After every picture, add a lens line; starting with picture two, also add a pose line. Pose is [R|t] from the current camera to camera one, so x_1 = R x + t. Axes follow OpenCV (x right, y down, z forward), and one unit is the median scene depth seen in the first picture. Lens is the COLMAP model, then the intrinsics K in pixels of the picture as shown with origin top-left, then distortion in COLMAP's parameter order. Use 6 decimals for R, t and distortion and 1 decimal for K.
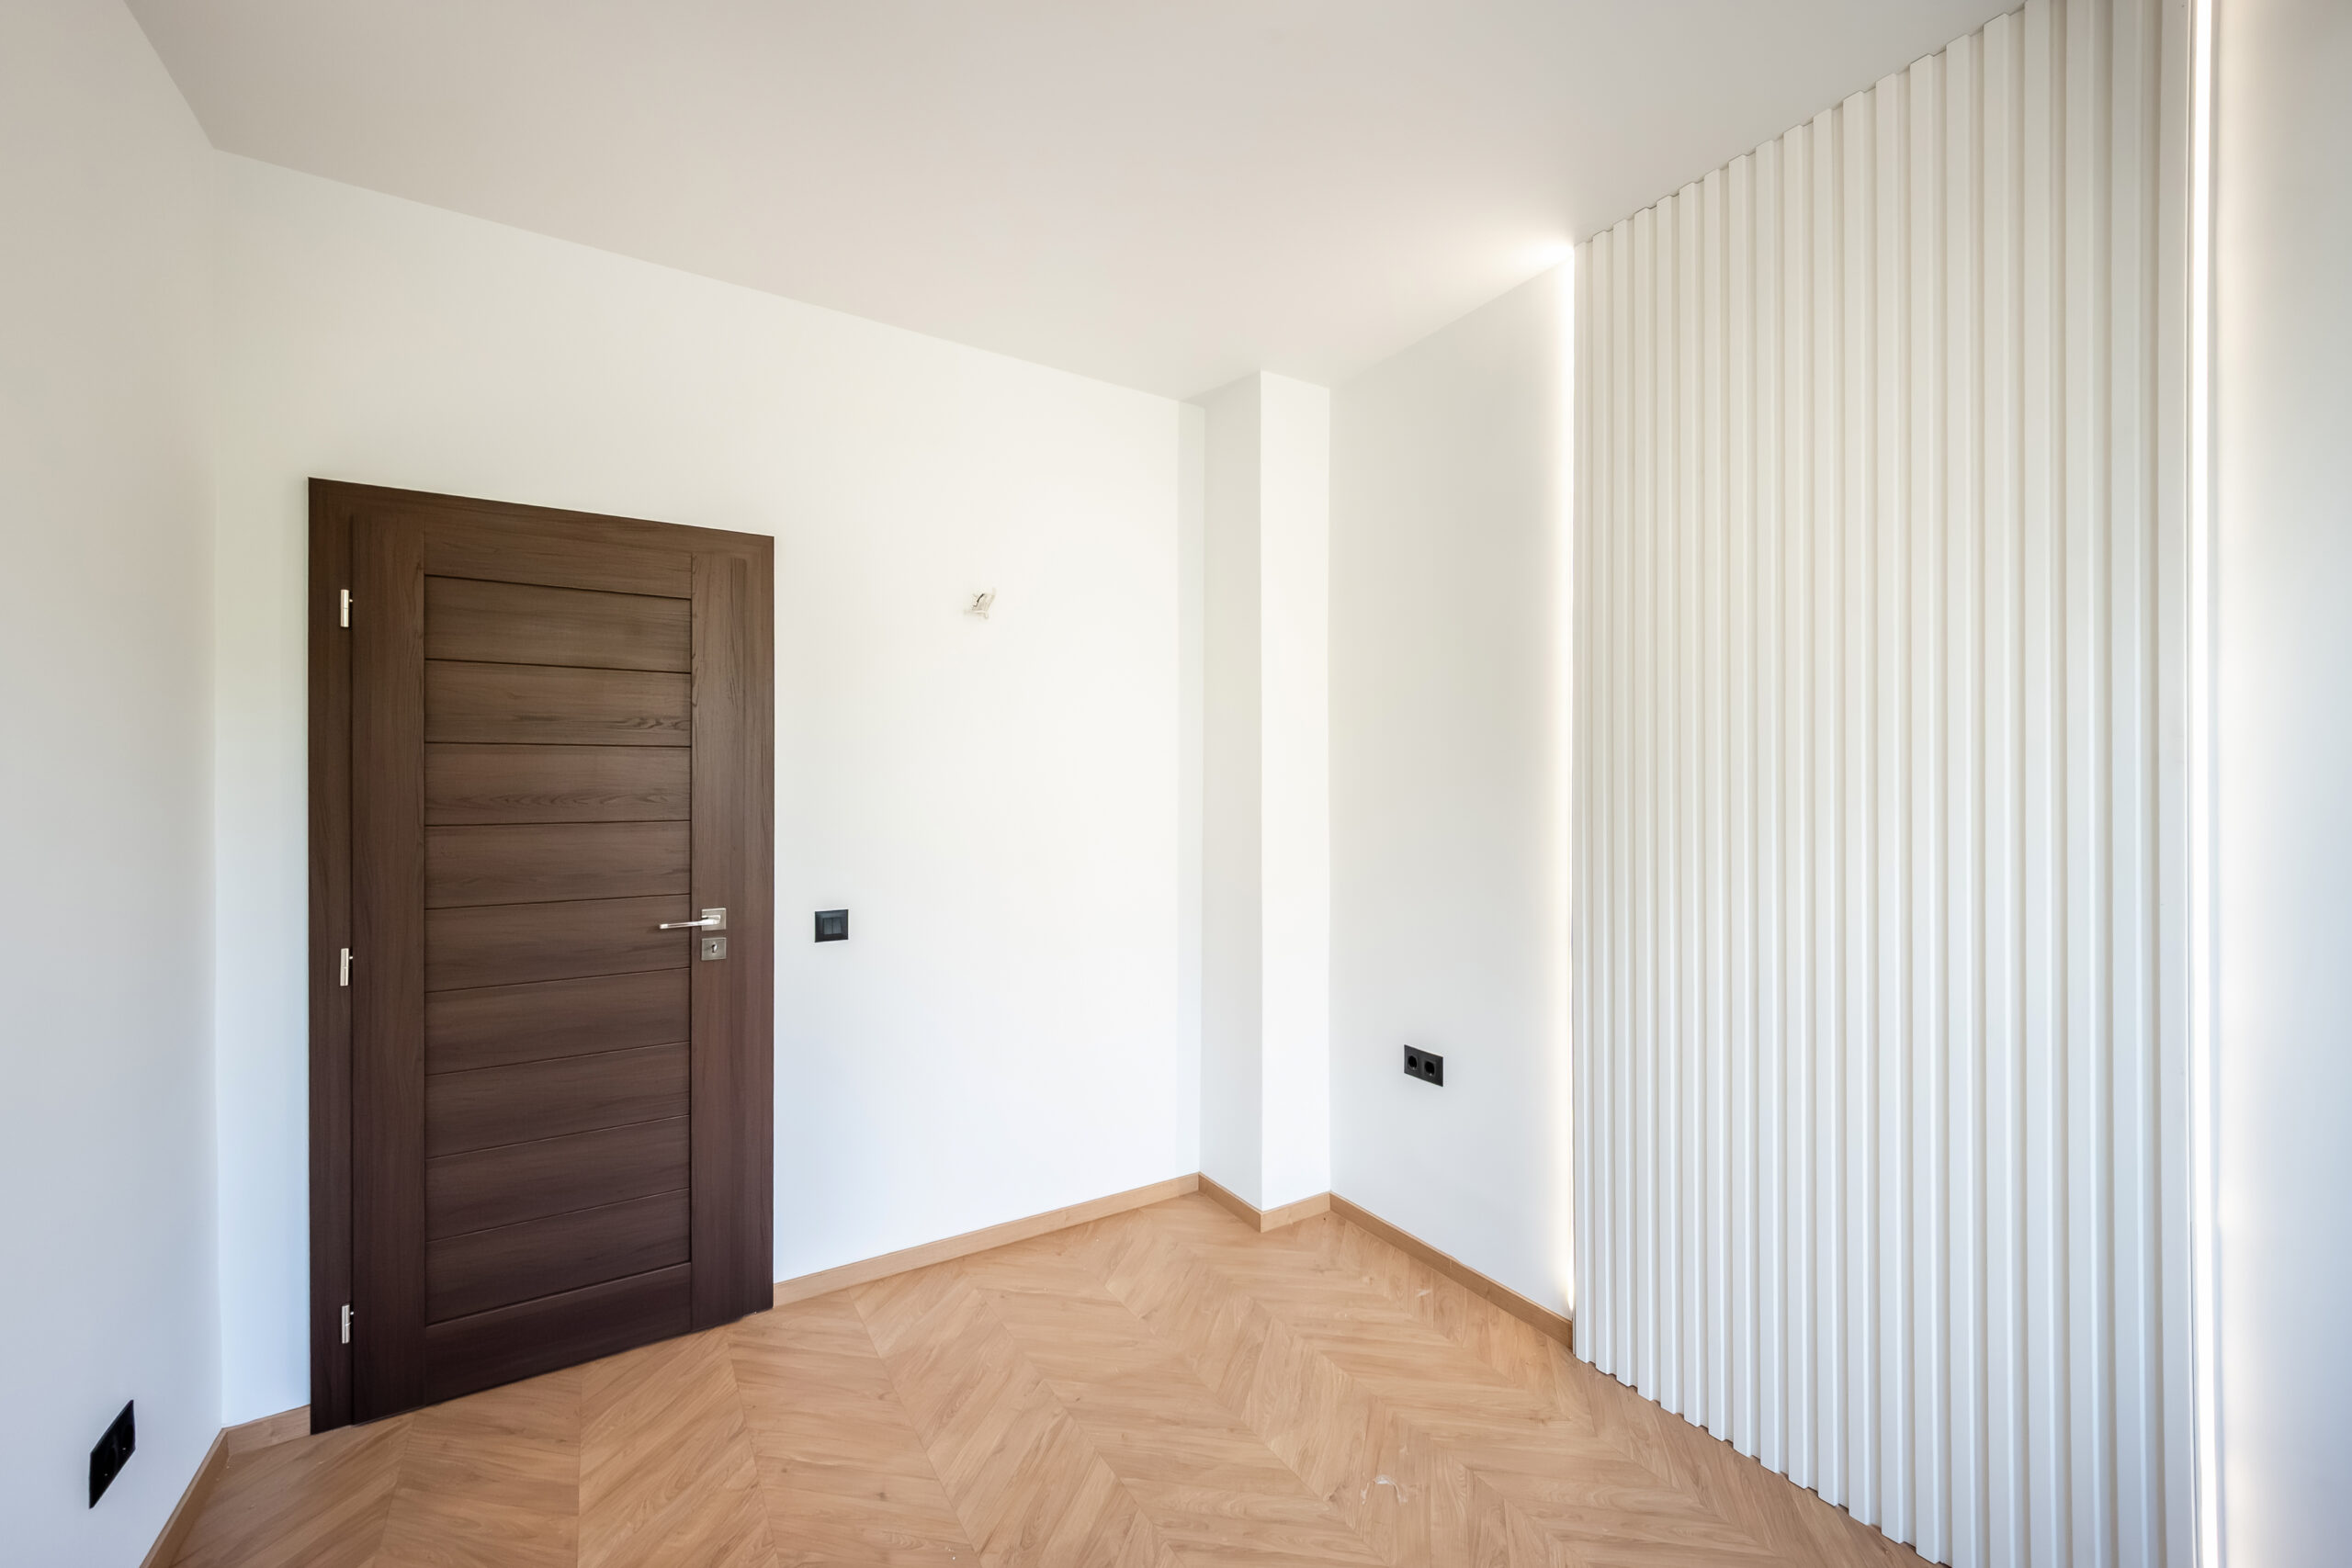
lens RADIAL K [[877.8, 0, 1200.8], [0, 877.8, 787.1], [0, 0, 1]] dist [0.000923, 0.000056]
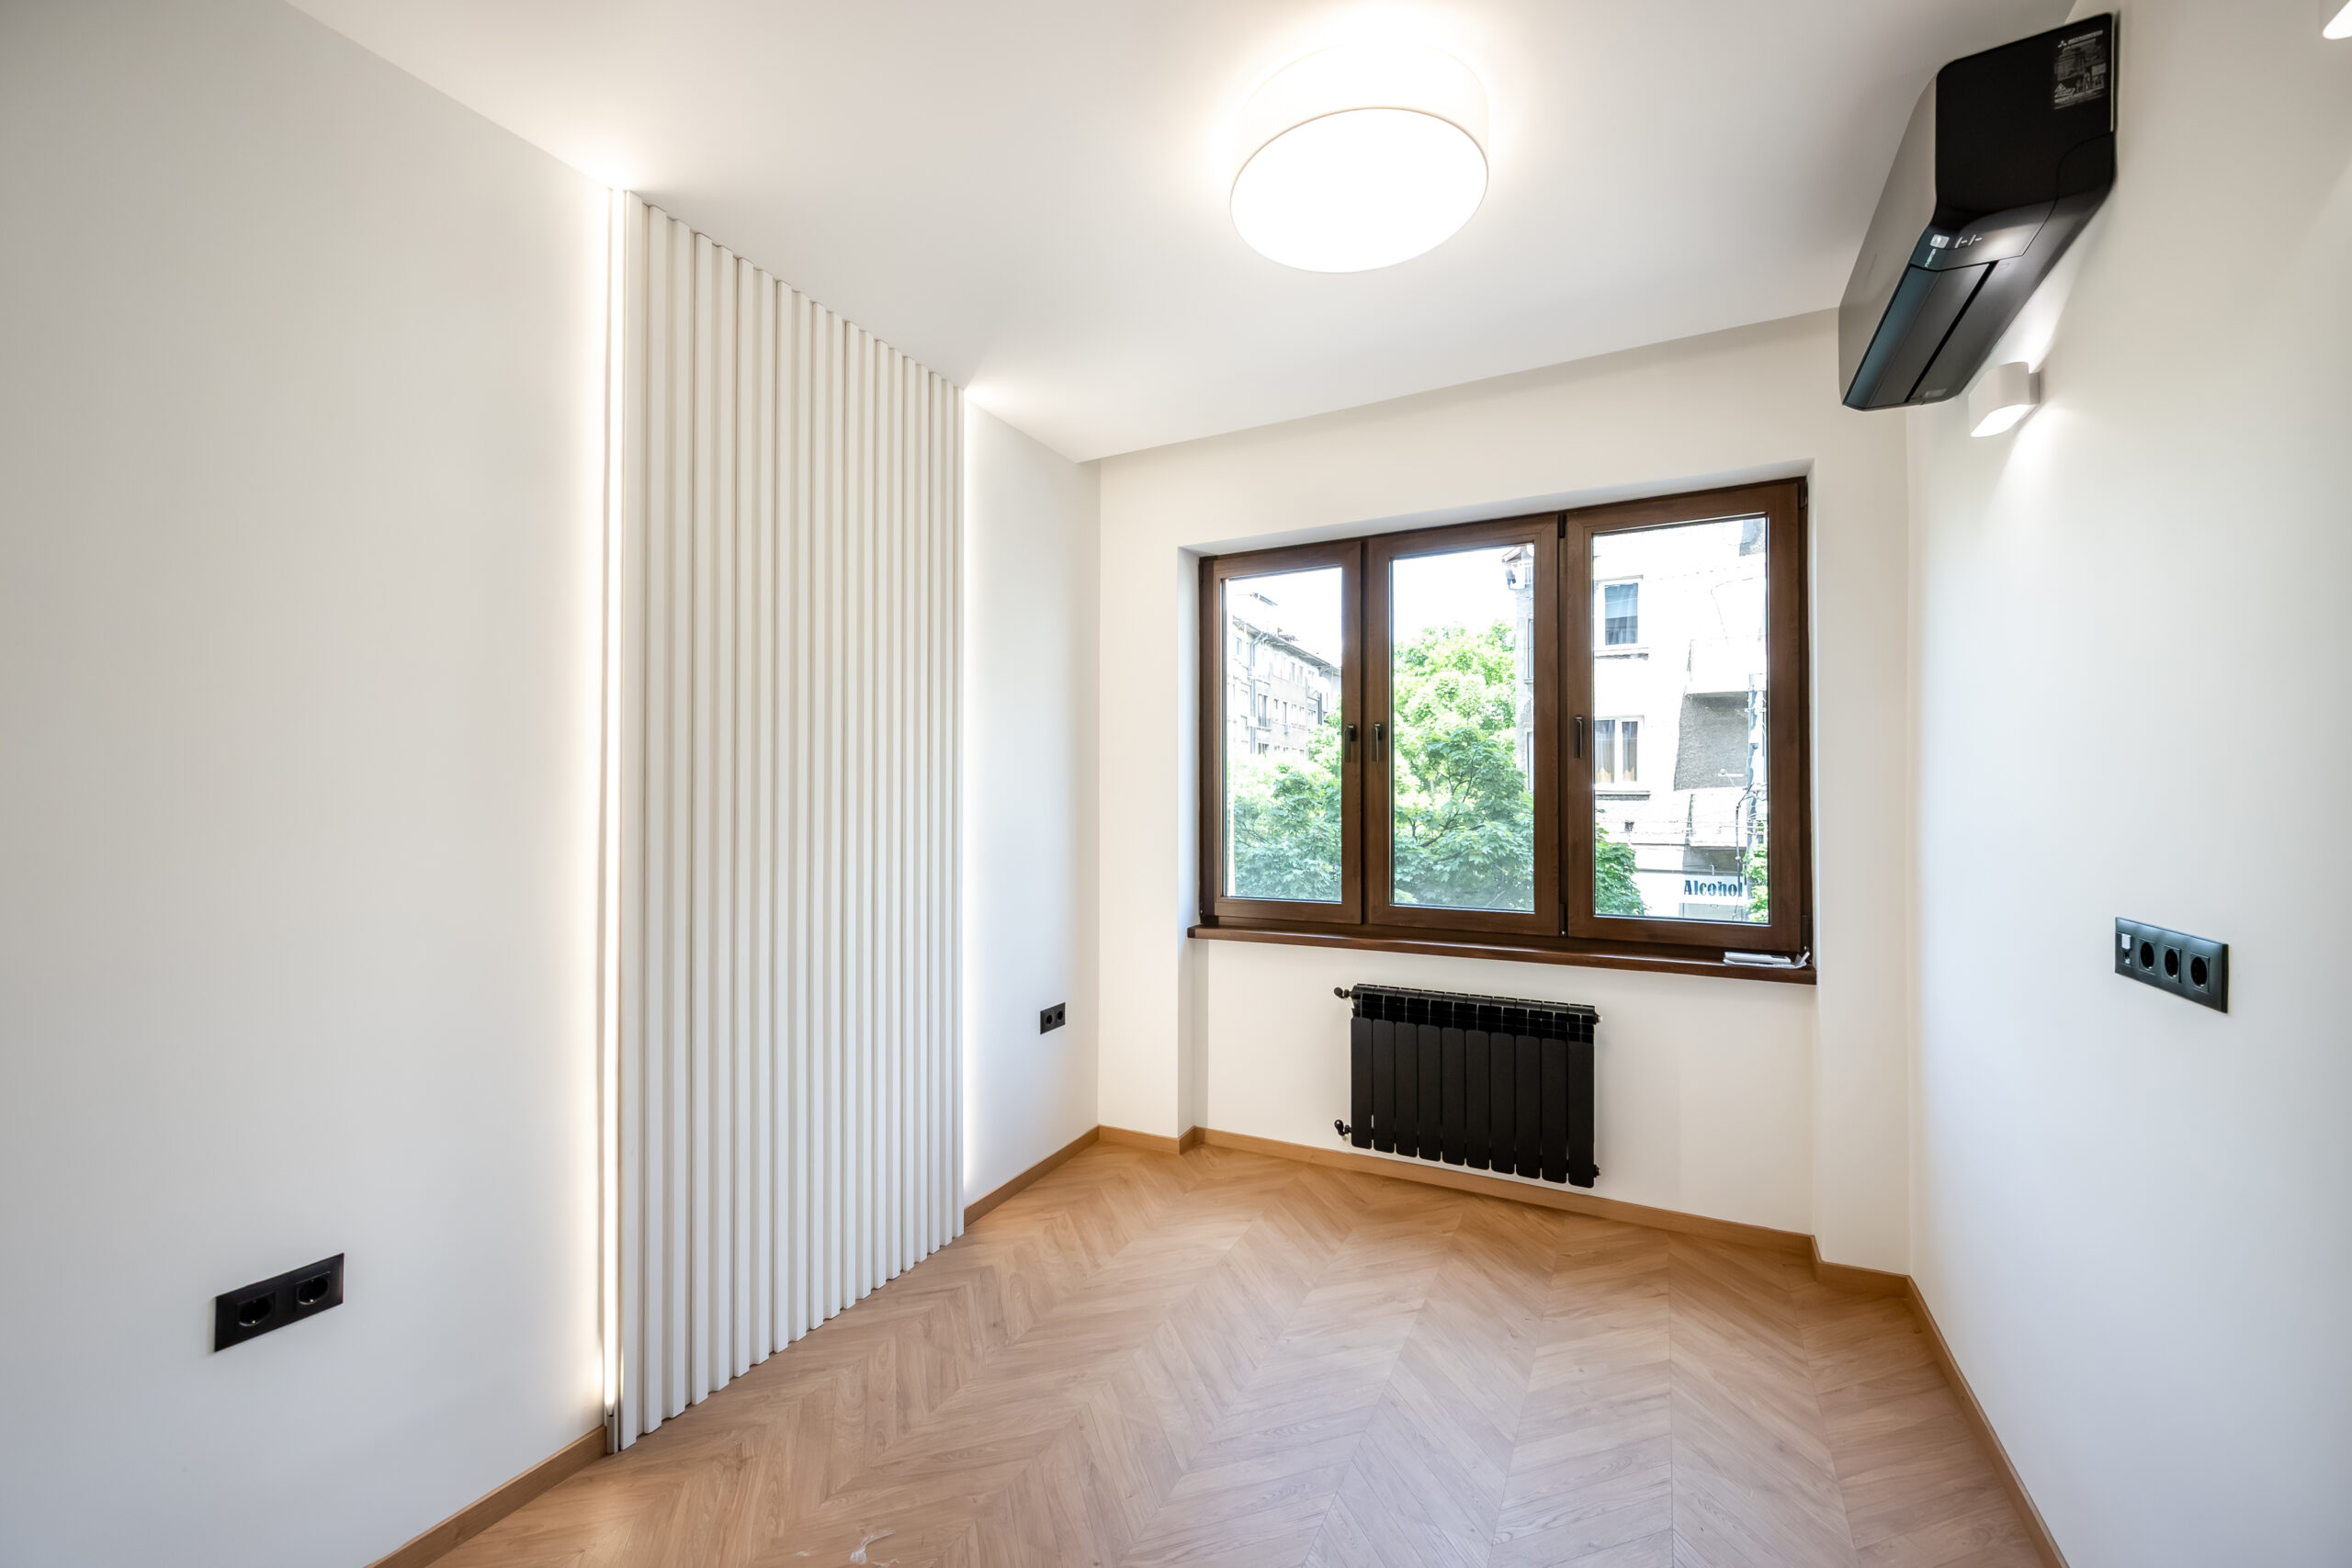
lens RADIAL K [[877.8, 0, 1200.8], [0, 877.8, 787.1], [0, 0, 1]] dist [0.000923, 0.000056]
pose [[-0.476664, 0.008510, 0.879044, -0.813281], [0.001948, 0.999961, -0.008624, -0.006937], [-0.879083, -0.002398, -0.476662, 1.182907]]
